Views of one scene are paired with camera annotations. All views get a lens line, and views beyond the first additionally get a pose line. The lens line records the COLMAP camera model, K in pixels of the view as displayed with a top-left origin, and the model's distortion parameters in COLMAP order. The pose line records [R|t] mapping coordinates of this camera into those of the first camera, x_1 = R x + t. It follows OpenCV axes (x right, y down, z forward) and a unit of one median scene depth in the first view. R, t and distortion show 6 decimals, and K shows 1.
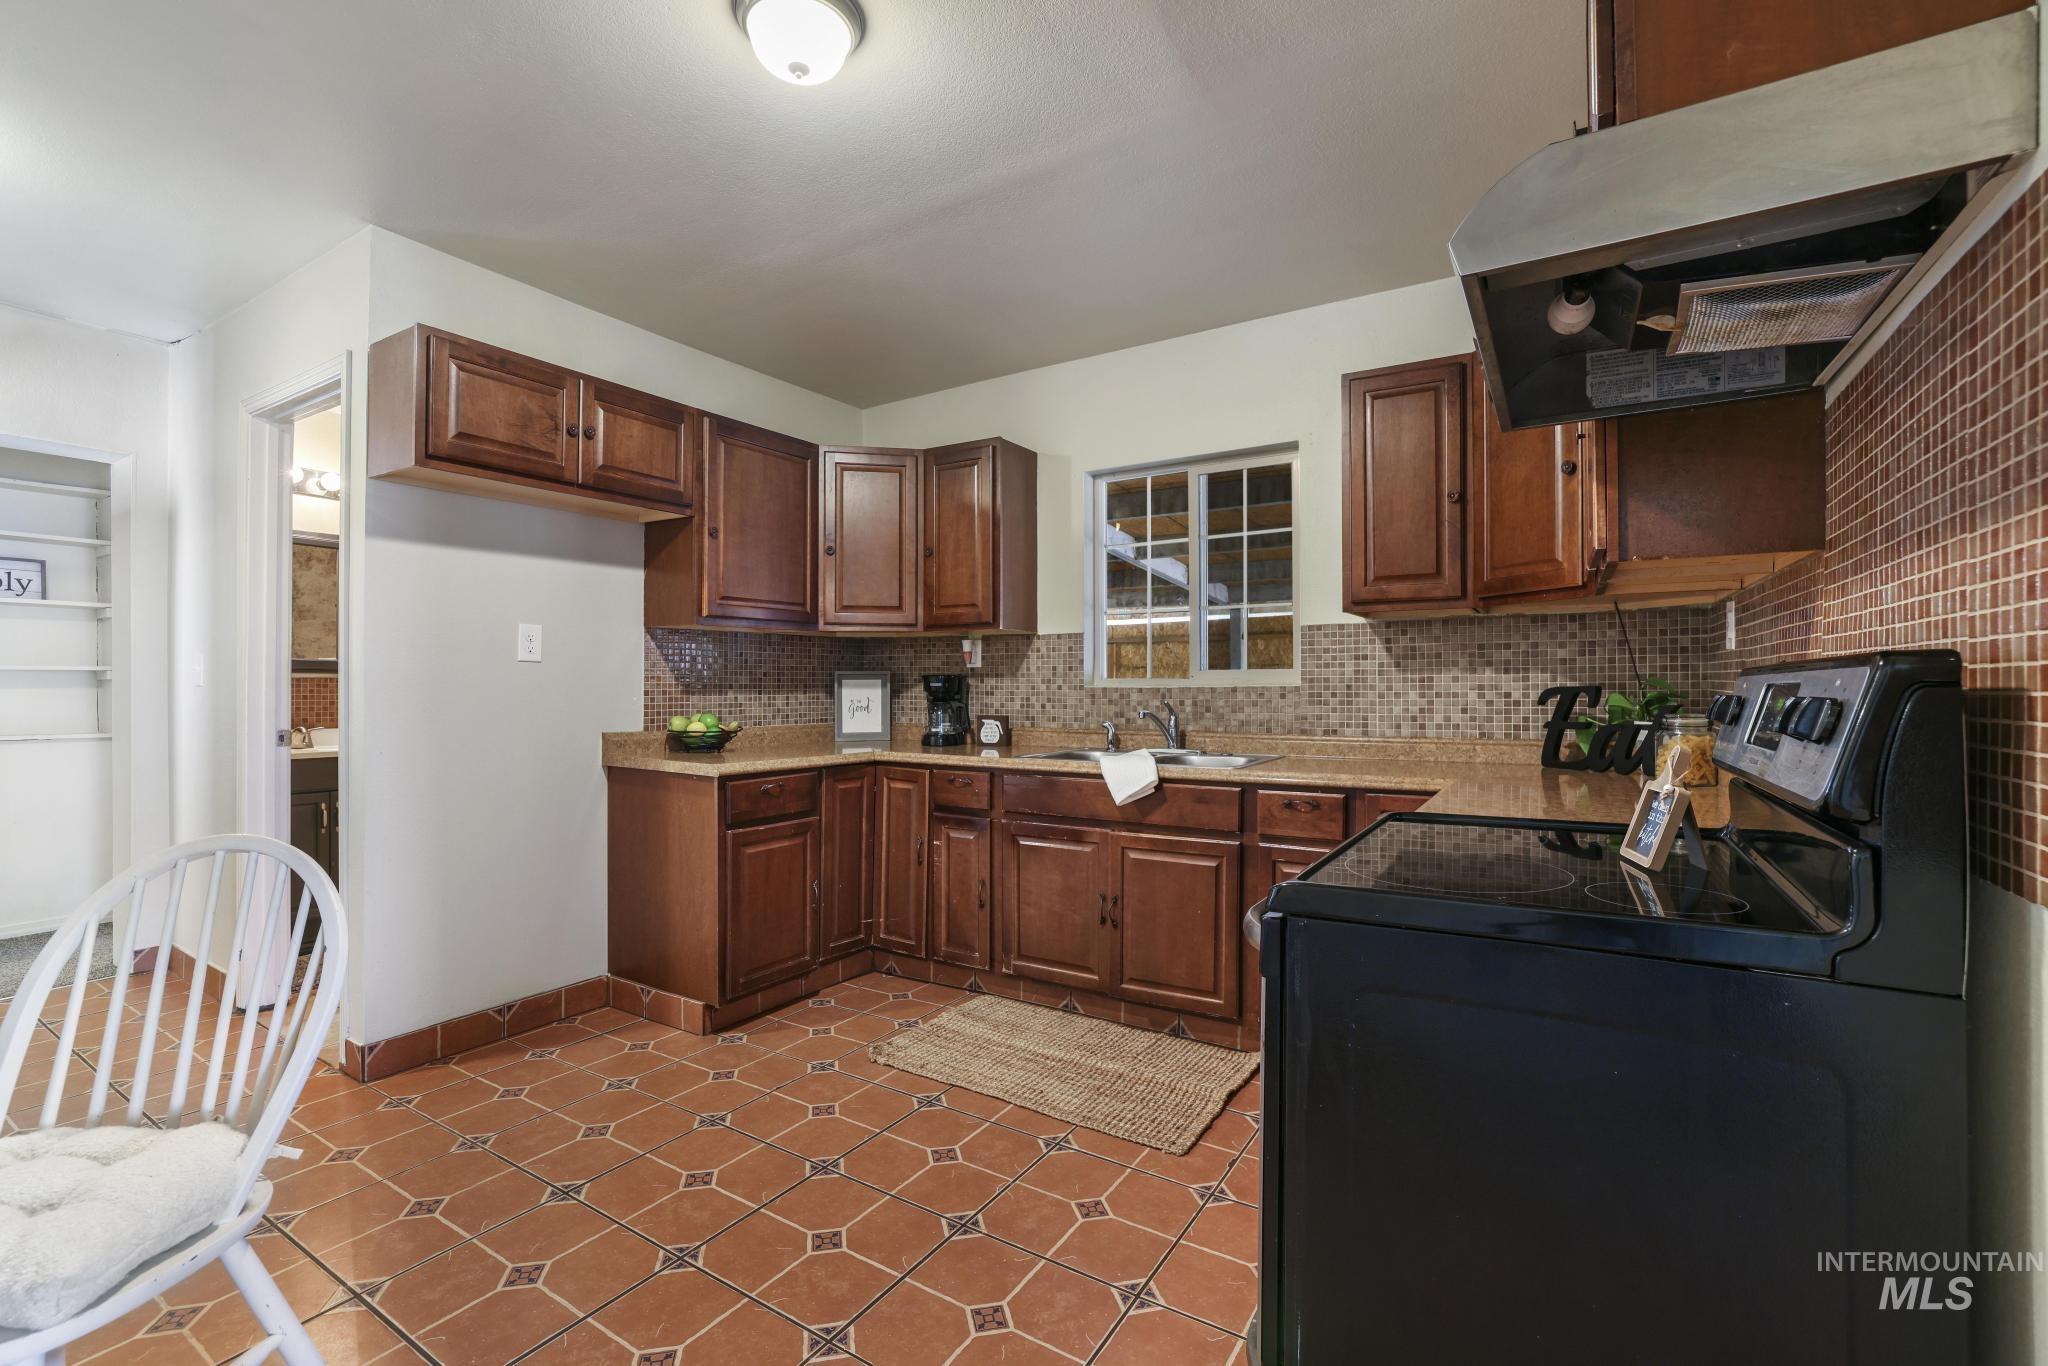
lens RADIAL K [[897.9, 0, 1020.5], [0, 897.9, 687.3], [0, 0, 1]] dist [-0.042640, 0.014760]
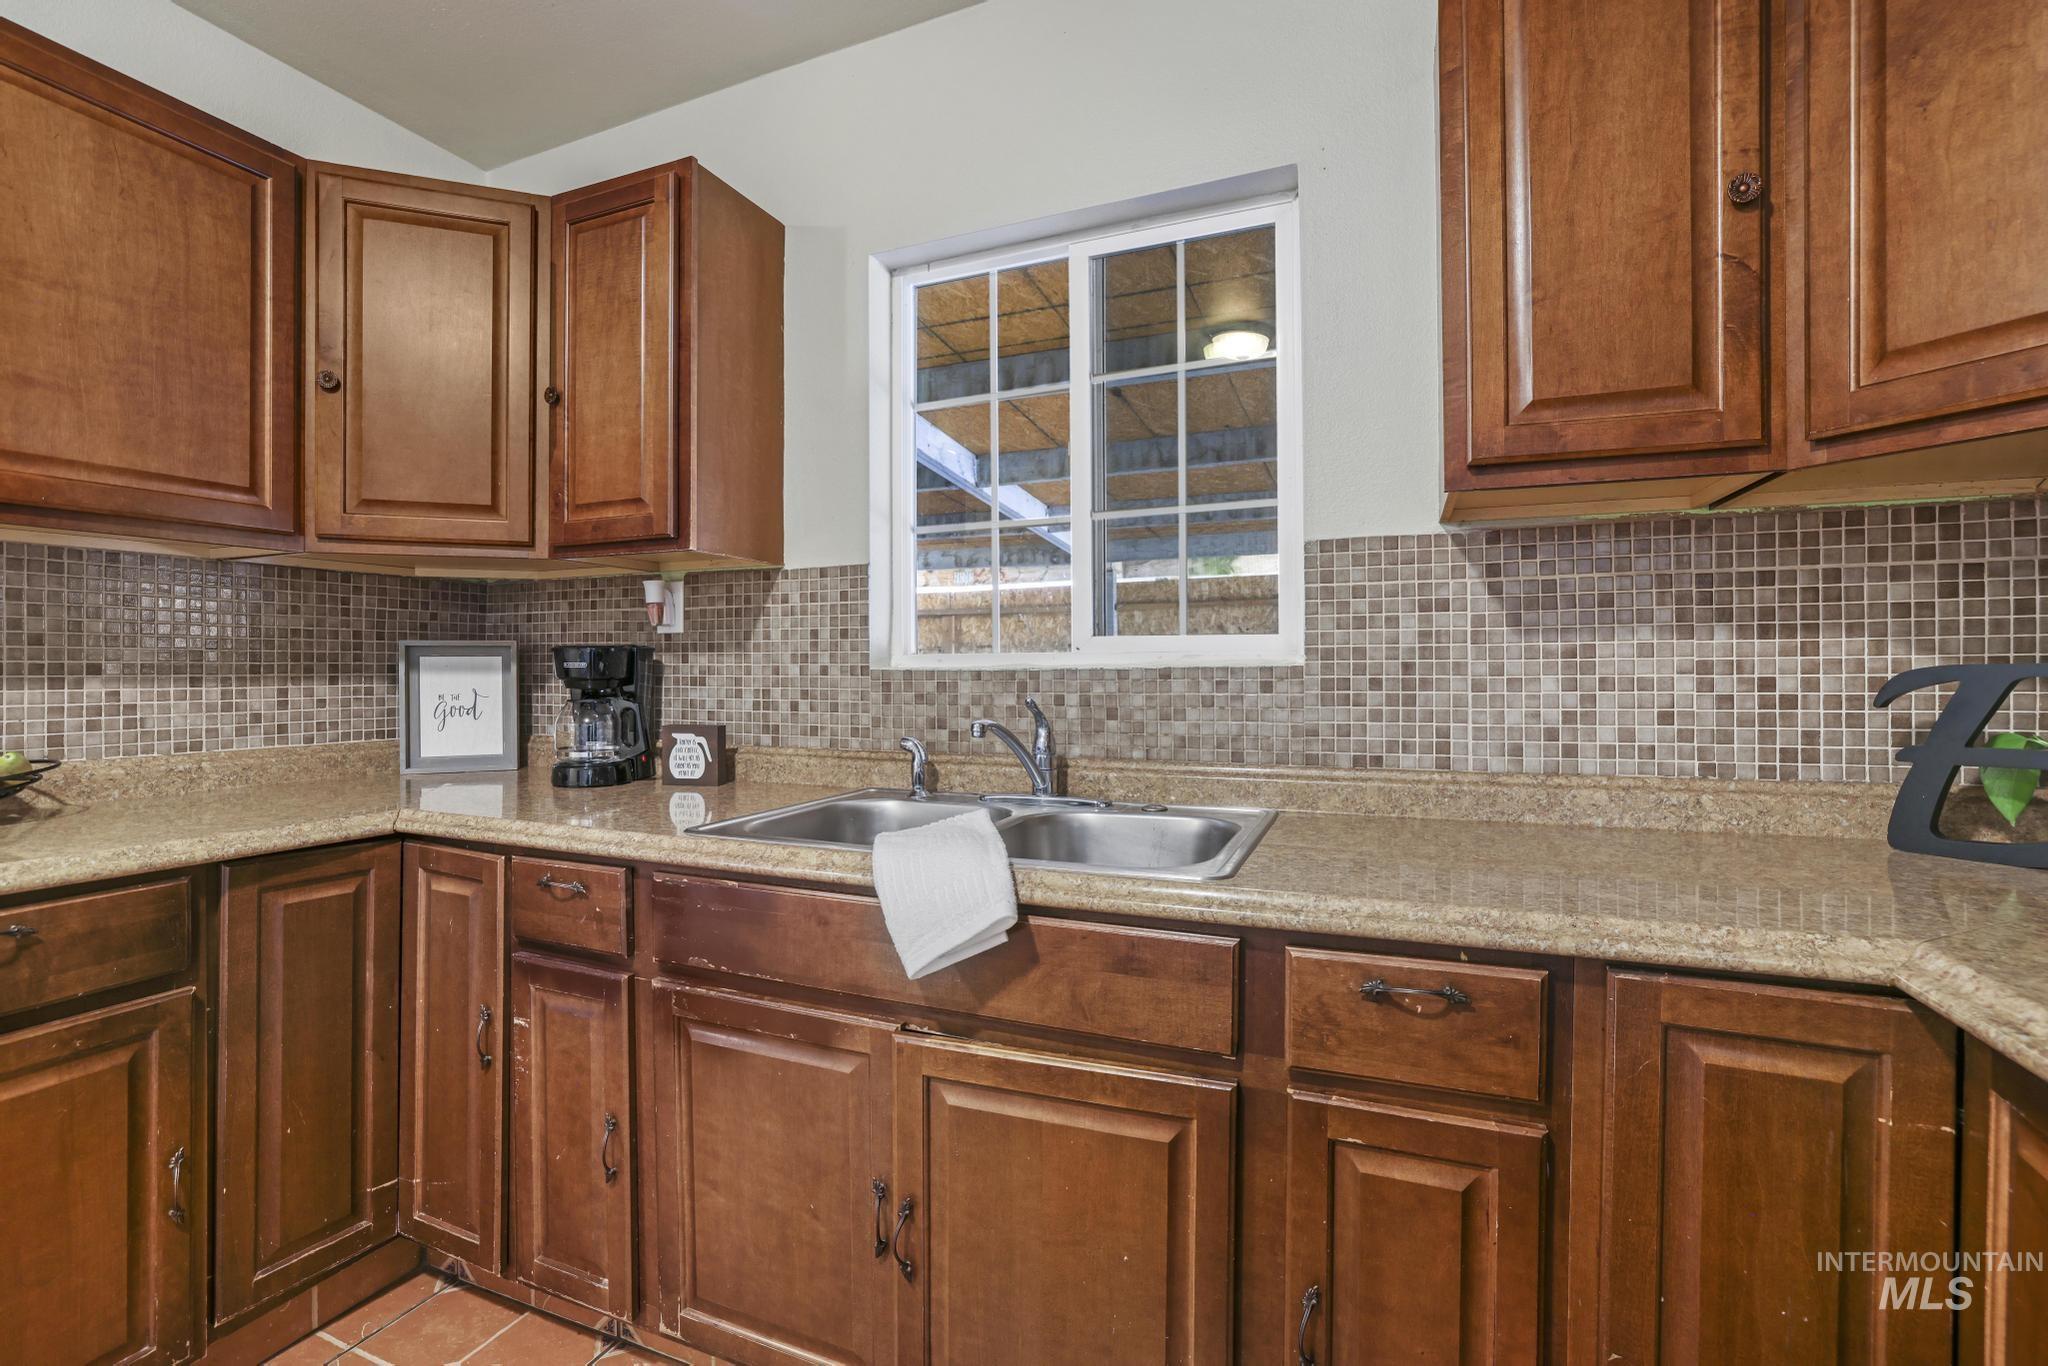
lens RADIAL K [[897.9, 0, 1025.2], [0, 897.9, 676.5], [0, 0, 1]] dist [-0.042640, 0.014760]
pose [[0.985096, -0.002478, 0.171986, 0.081467], [0.001659, 0.999987, 0.004905, 0.001657], [-0.171996, -0.004546, 0.985087, 0.554446]]
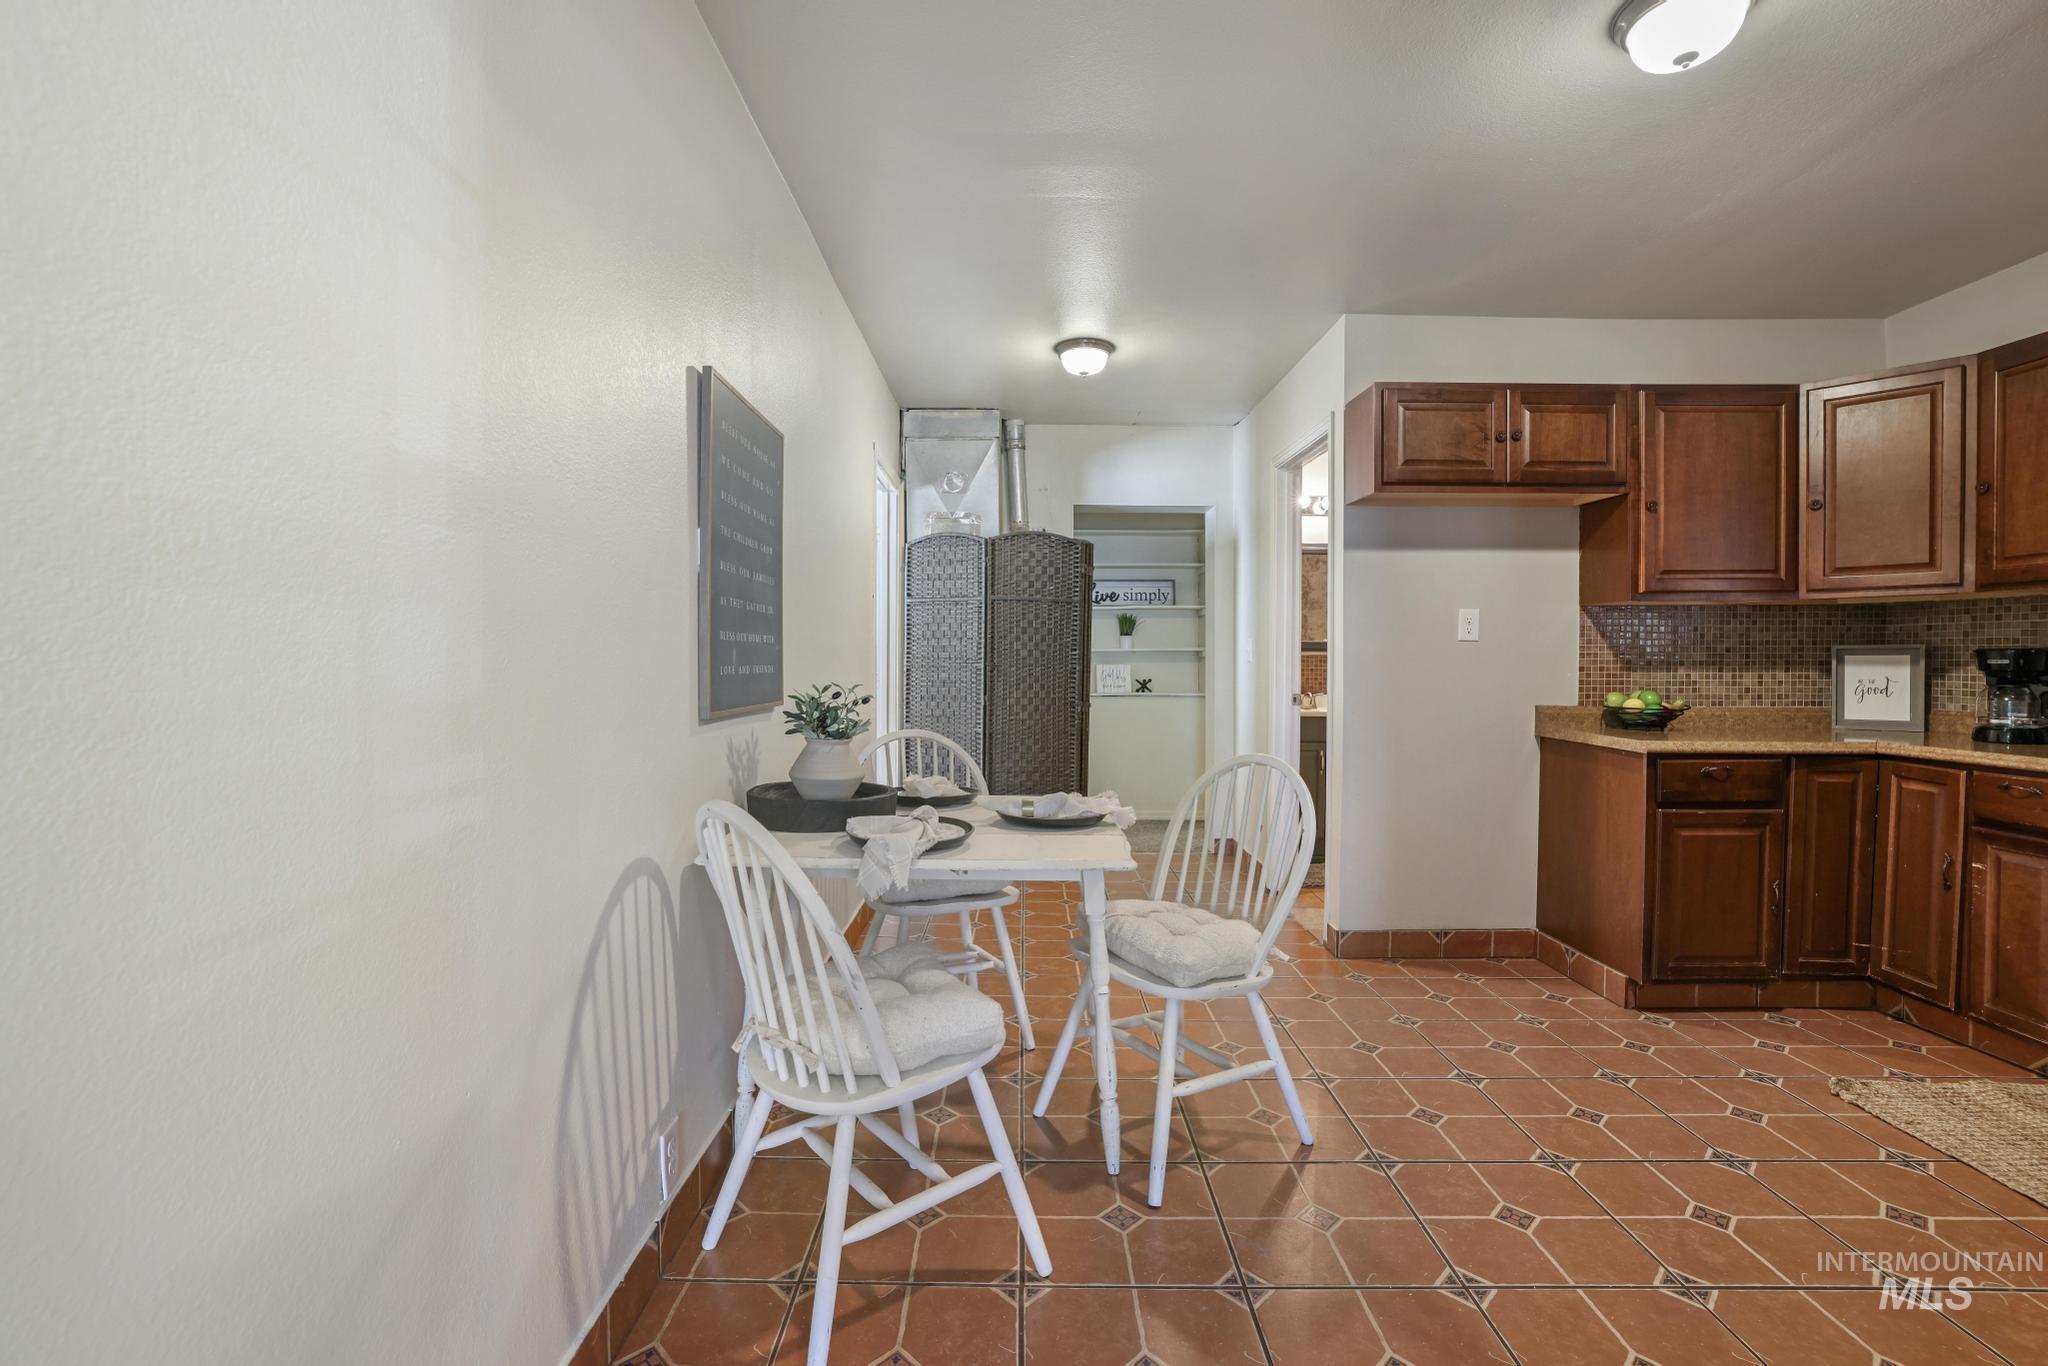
lens RADIAL K [[897.9, 0, 1003.0], [0, 897.9, 668.9], [0, 0, 1]] dist [-0.042640, 0.014760]
pose [[0.516706, 0.008778, -0.856118, 0.119223], [-0.003353, 0.999961, 0.008229, -0.000021], [0.856156, -0.001382, 0.516715, -0.113795]]
